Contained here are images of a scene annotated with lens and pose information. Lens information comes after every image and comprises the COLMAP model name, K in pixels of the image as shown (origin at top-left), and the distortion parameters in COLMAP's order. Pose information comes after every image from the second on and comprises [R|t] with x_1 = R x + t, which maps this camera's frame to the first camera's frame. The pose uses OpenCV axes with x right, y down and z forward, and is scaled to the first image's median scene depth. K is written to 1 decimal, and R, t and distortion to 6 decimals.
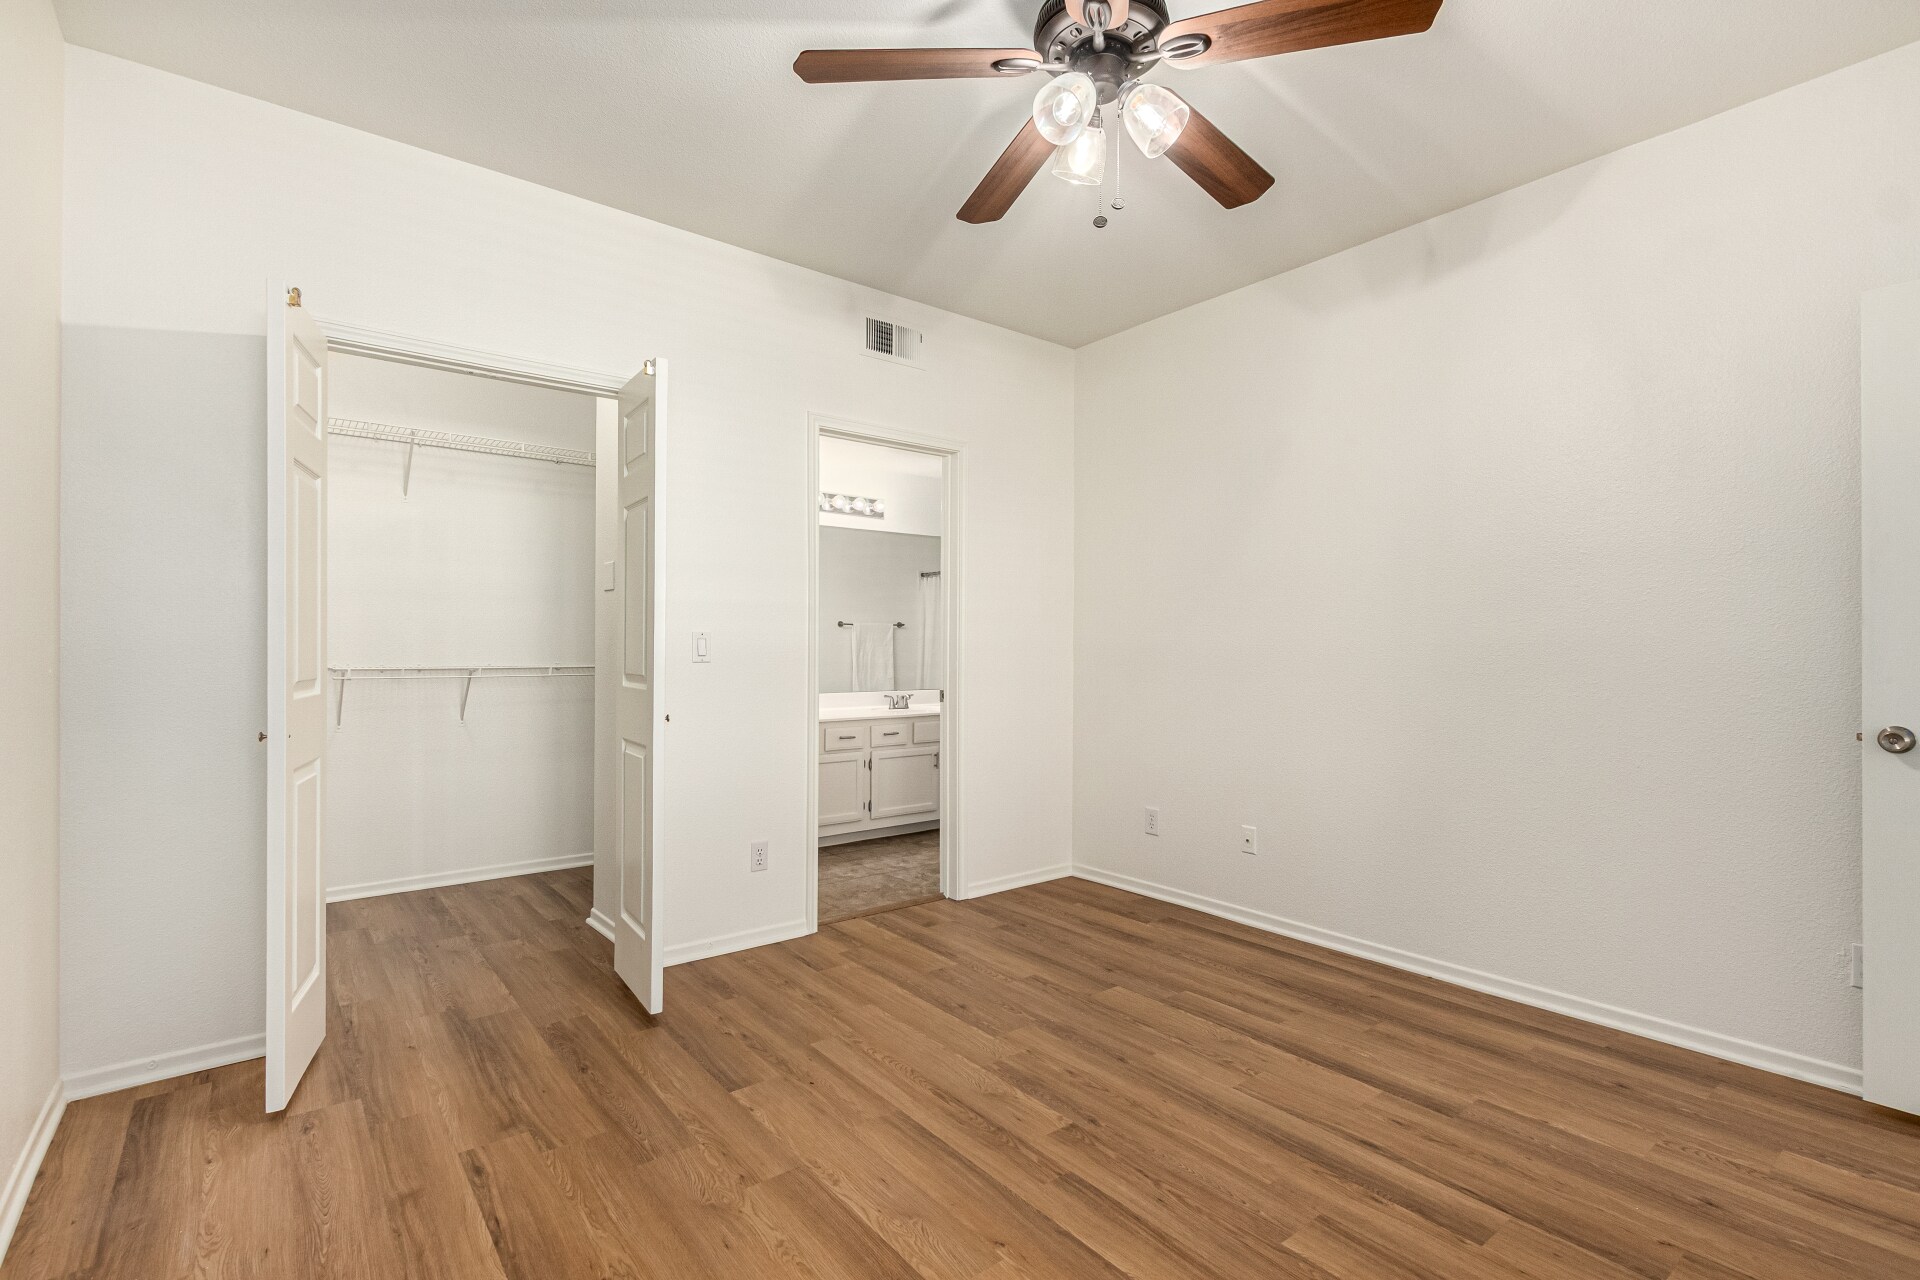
lens RADIAL K [[883.2, 0, 962.4], [0, 883.2, 638.4], [0, 0, 1]] dist [0.005717, -0.001409]
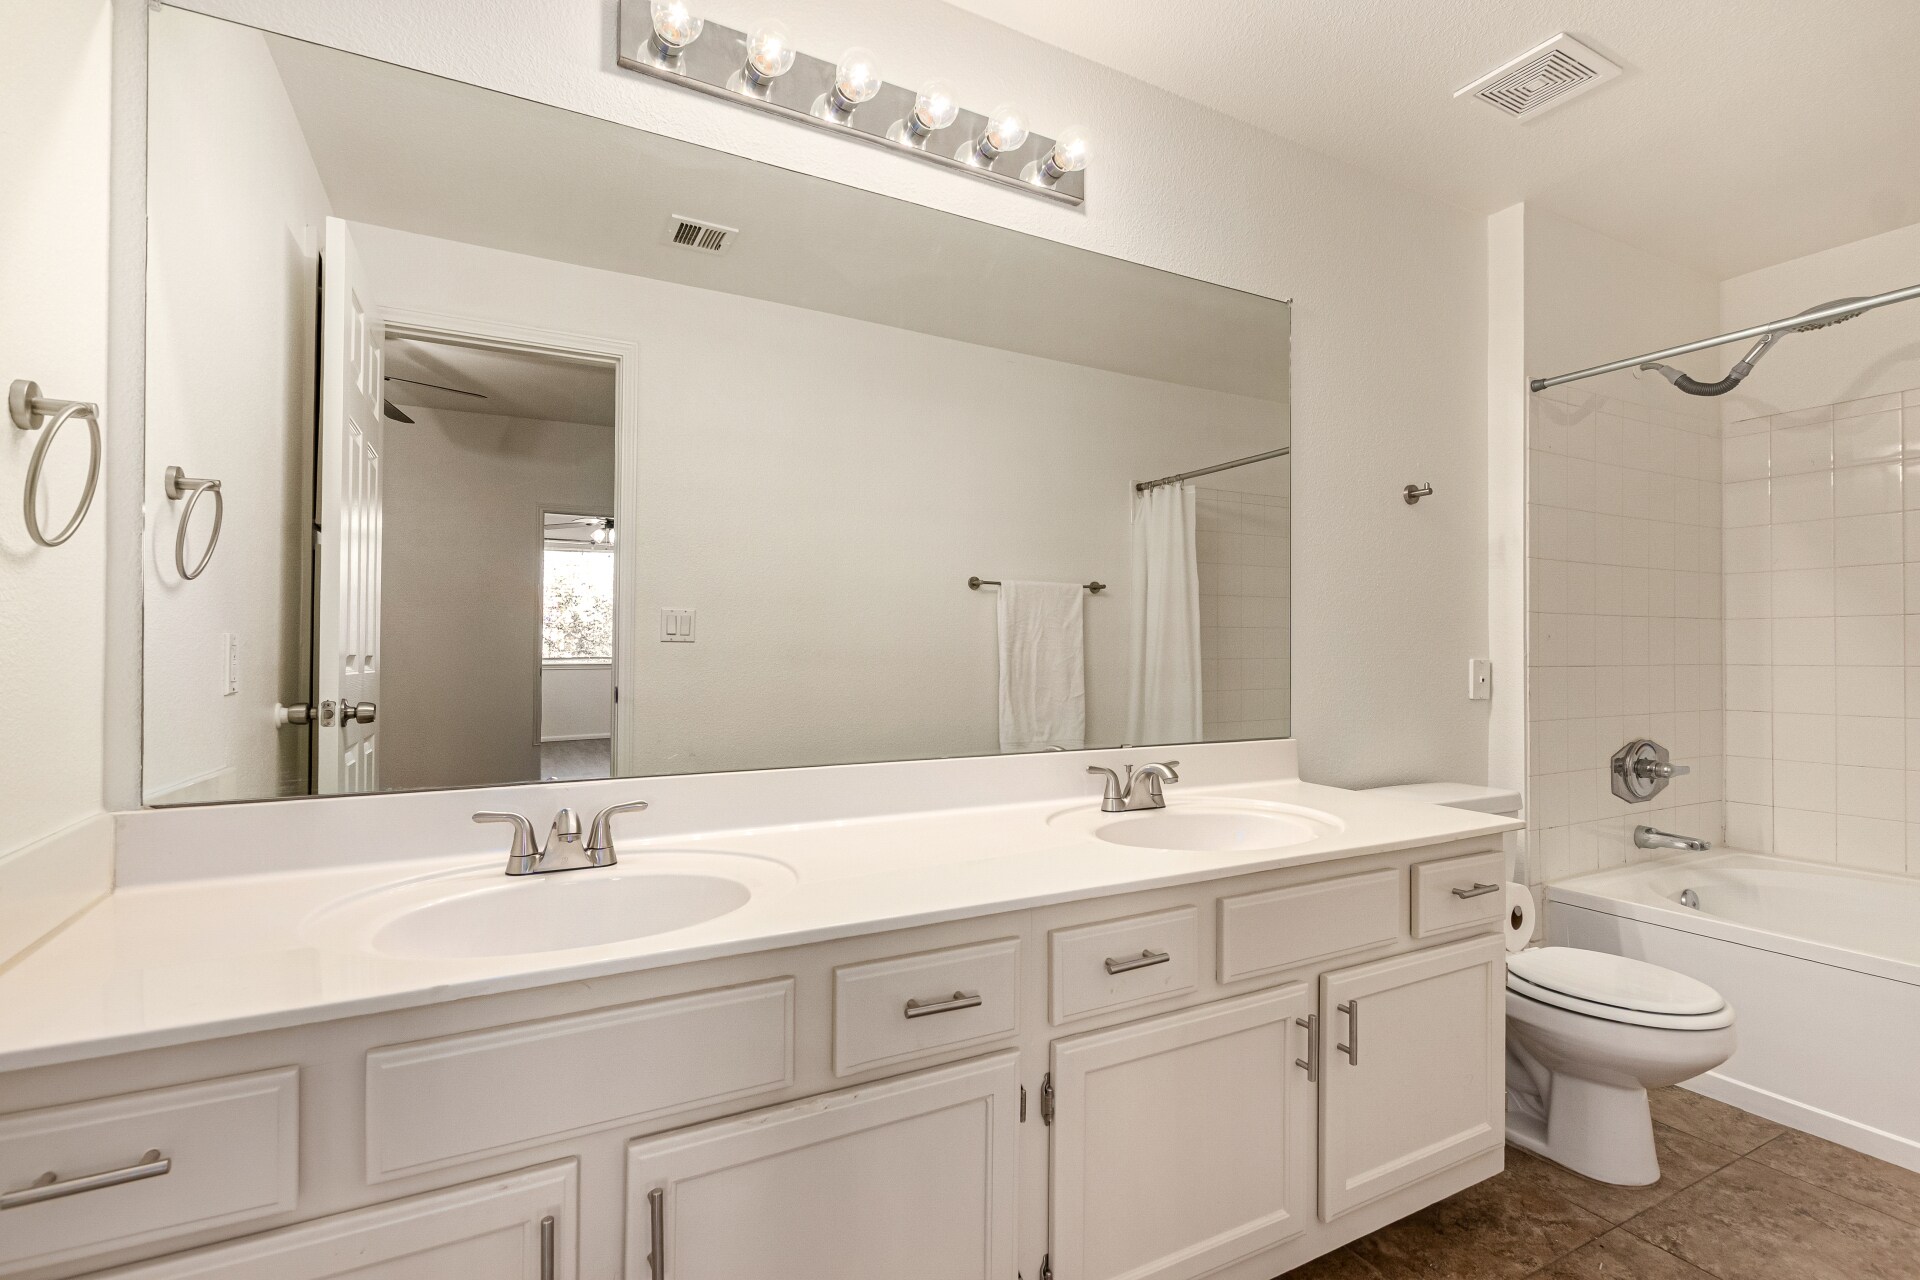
lens RADIAL K [[883.2, 0, 967.6], [0, 883.2, 637.6], [0, 0, 1]] dist [0.005717, -0.001409]
pose [[0.984671, -0.001187, -0.174417, -0.152864], [-0.000079, 0.999974, -0.007253, 0.043594], [0.174421, 0.007156, 0.984645, 1.392299]]
